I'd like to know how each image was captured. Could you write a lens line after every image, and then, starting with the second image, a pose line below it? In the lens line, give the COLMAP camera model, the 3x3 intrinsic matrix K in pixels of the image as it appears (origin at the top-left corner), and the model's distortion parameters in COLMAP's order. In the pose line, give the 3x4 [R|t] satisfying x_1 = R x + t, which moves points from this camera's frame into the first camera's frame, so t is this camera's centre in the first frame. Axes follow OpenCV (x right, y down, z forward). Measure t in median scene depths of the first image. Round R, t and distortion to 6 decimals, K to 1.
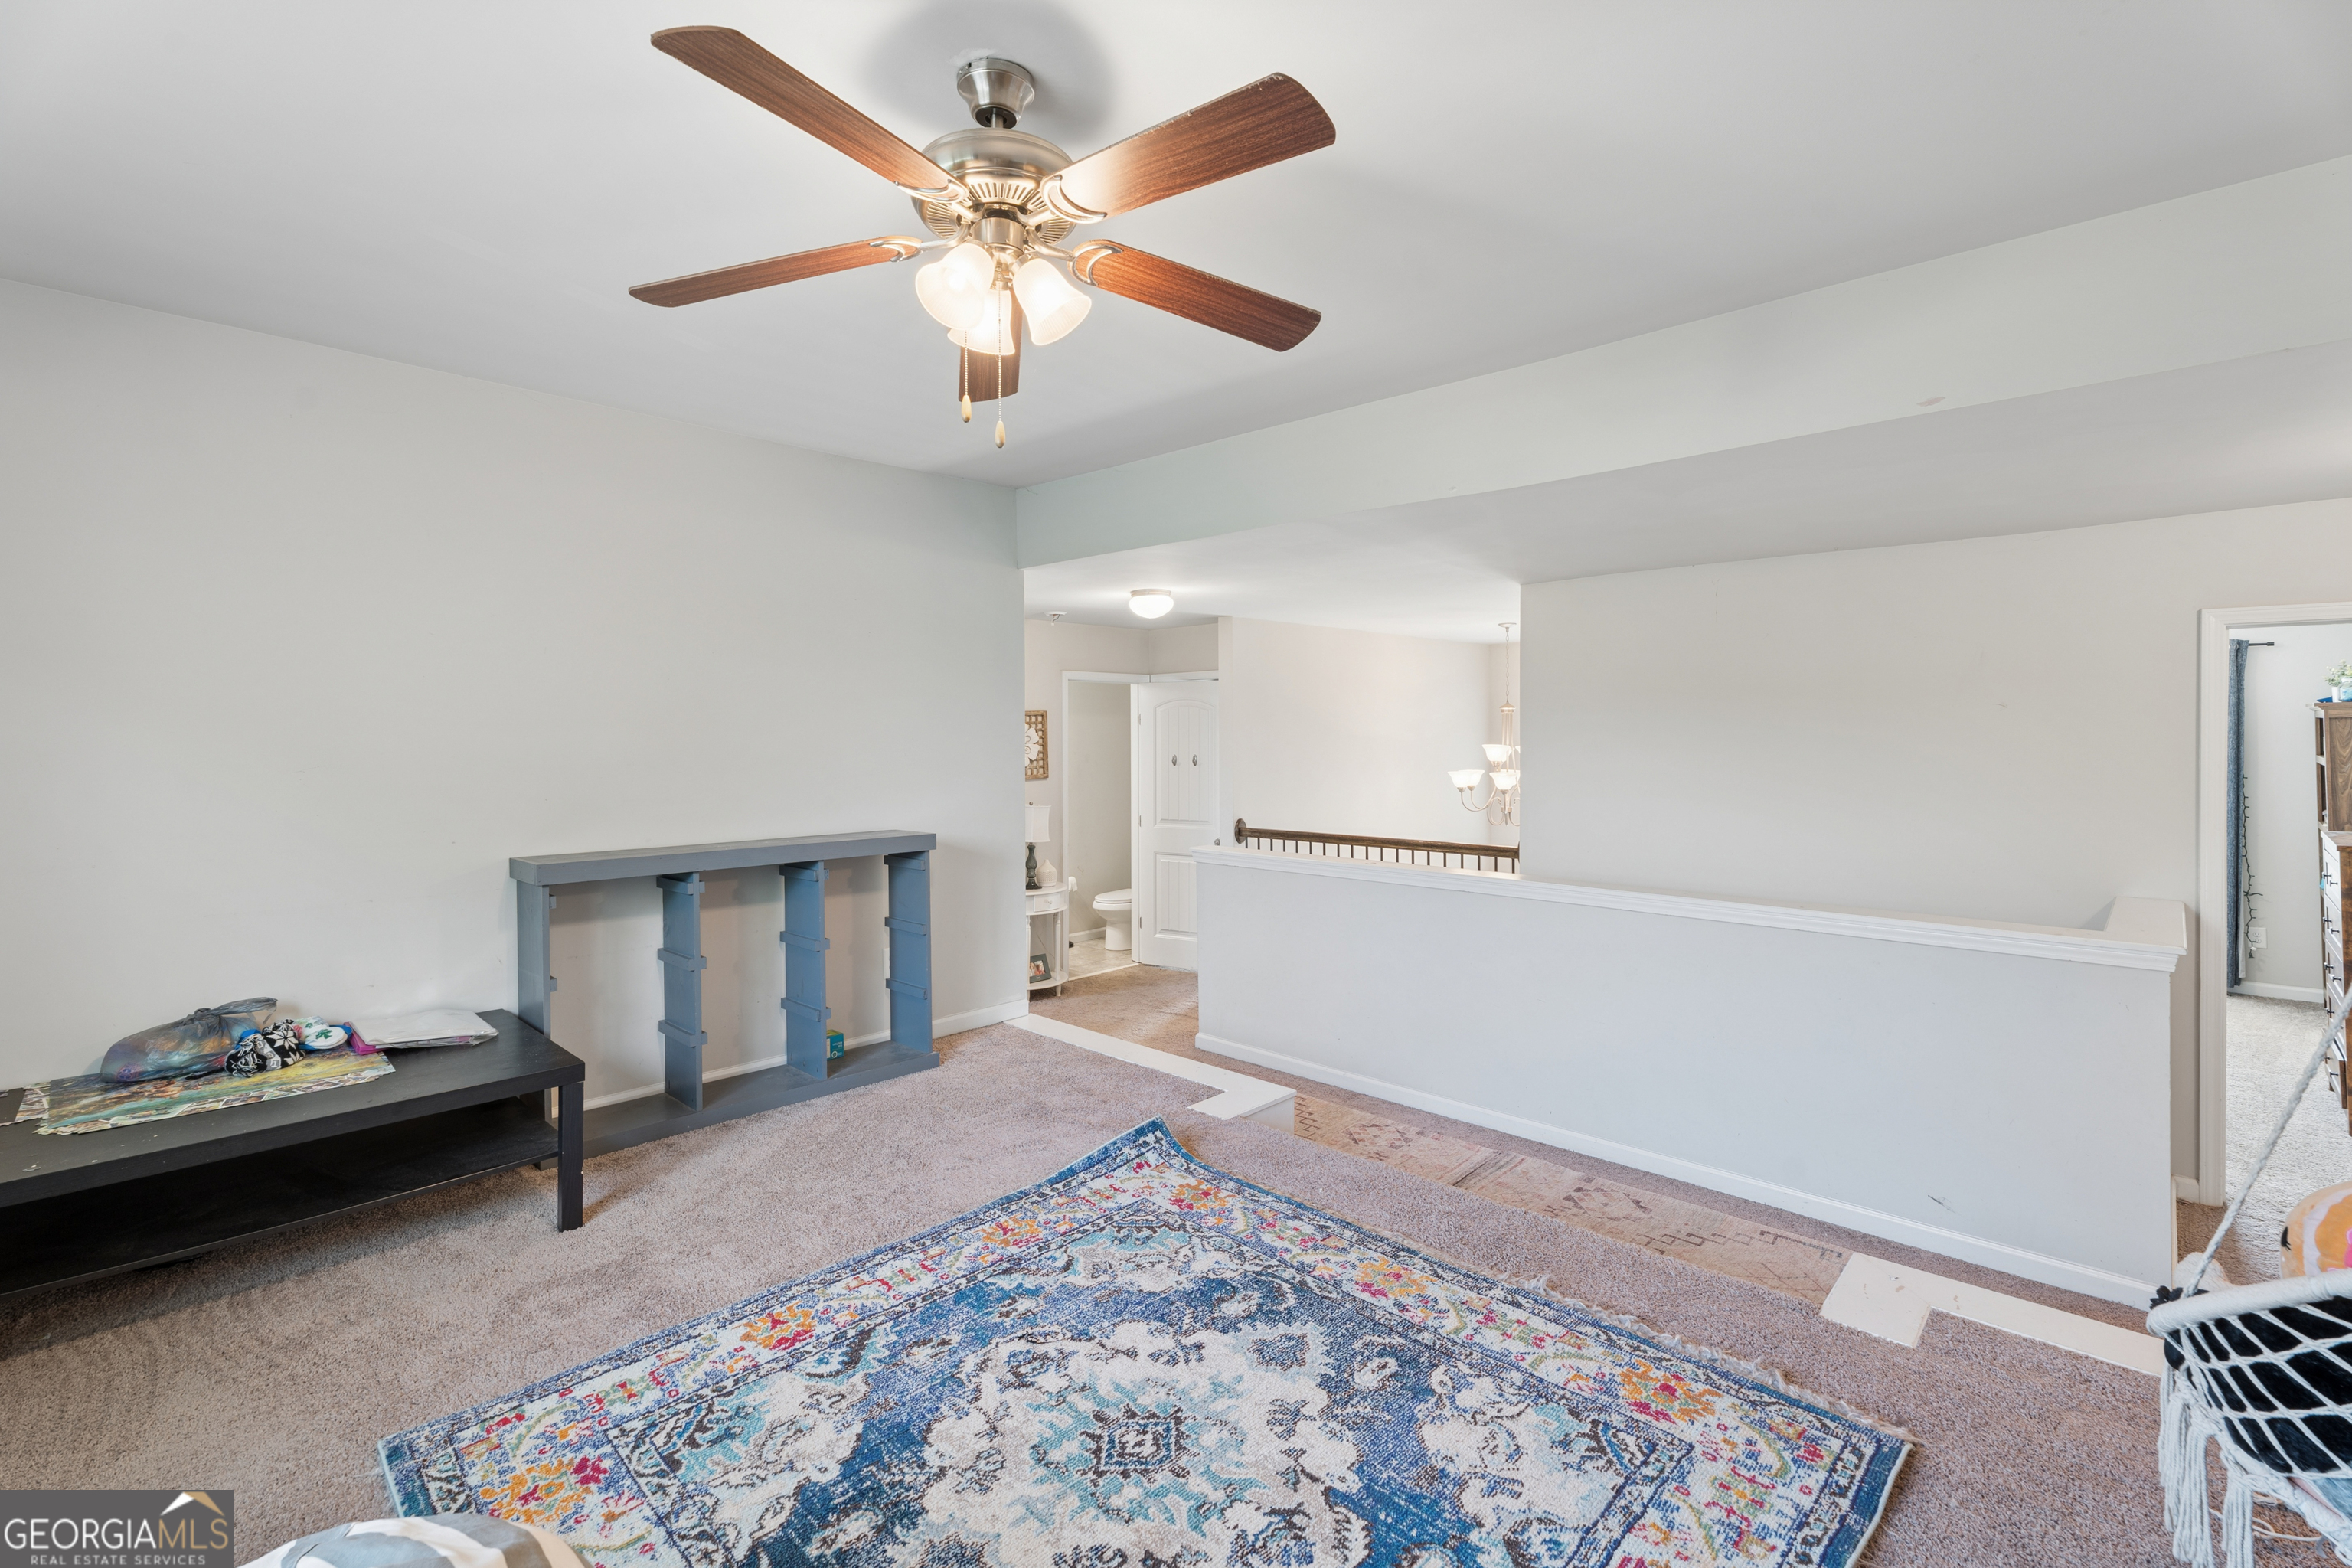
lens RADIAL K [[1075.9, 0, 1180.4], [0, 1075.9, 761.2], [0, 0, 1]] dist [0.000008, 0.000005]
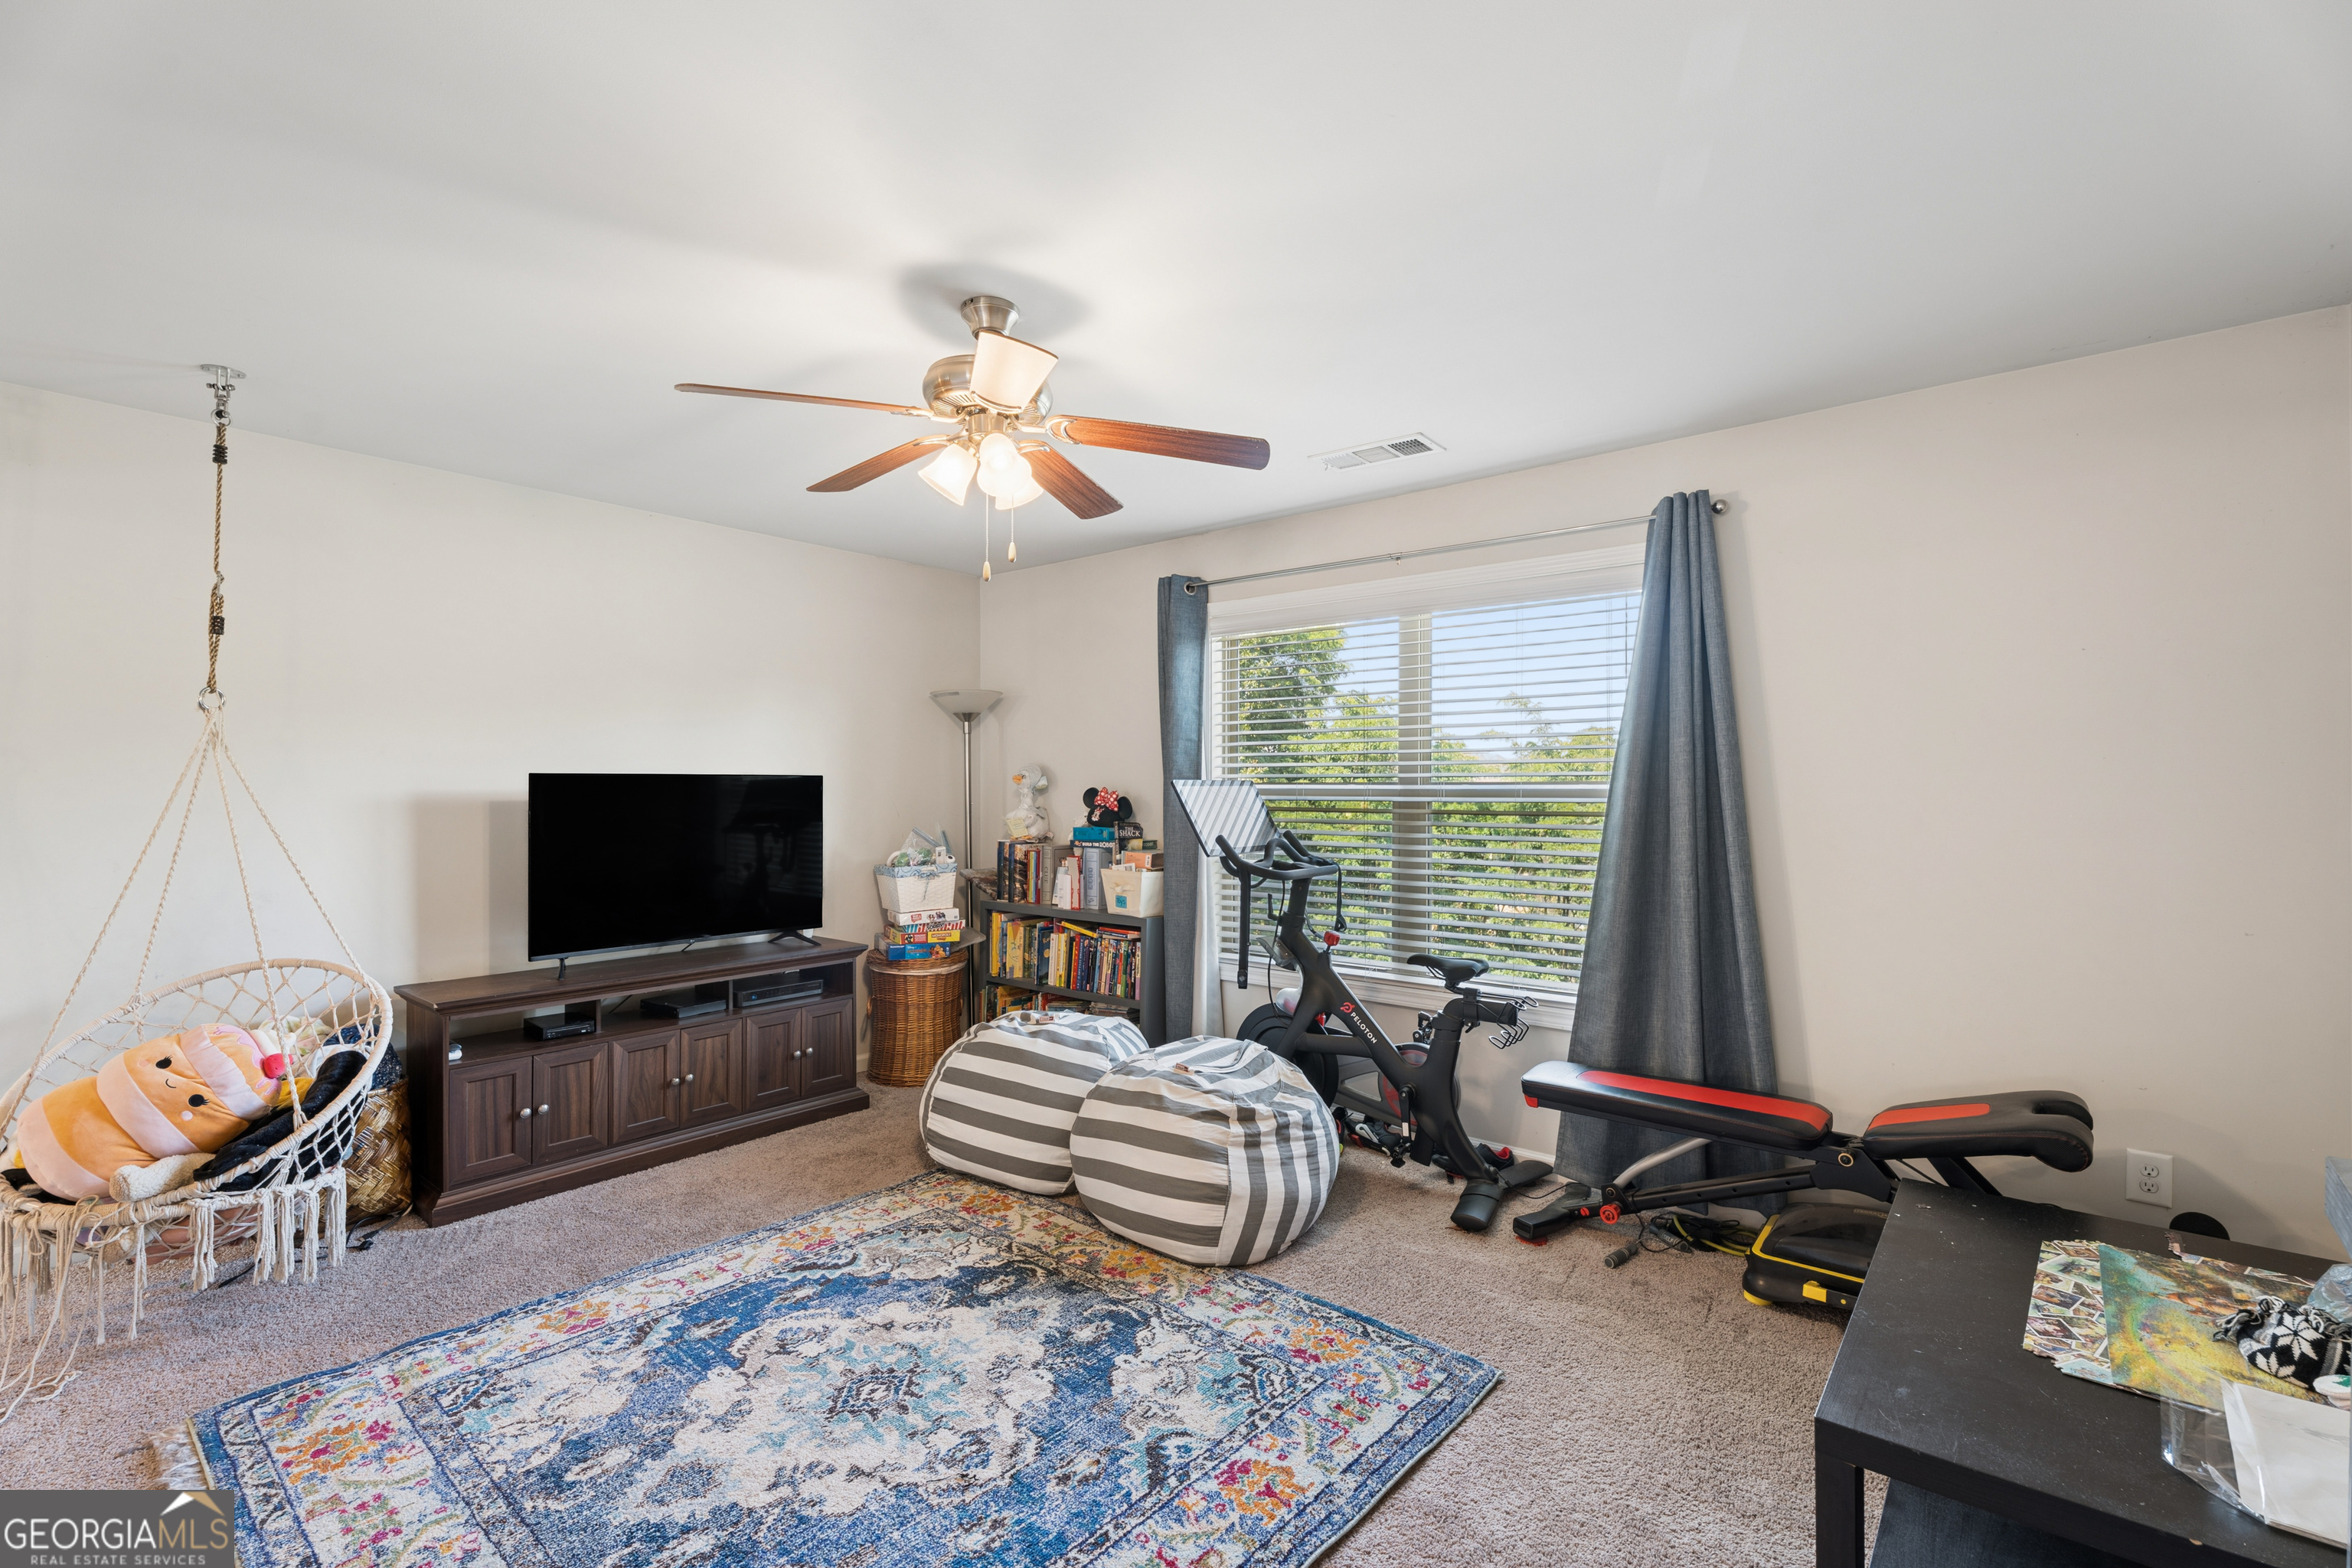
lens RADIAL K [[1075.9, 0, 1175.7], [0, 1075.9, 779.0], [0, 0, 1]] dist [0.000008, 0.000005]
pose [[-0.998601, 0.000464, -0.052881, -0.284875], [-0.000262, 0.999906, 0.013731, -0.053807], [0.052882, 0.013726, -0.998506, 2.023297]]
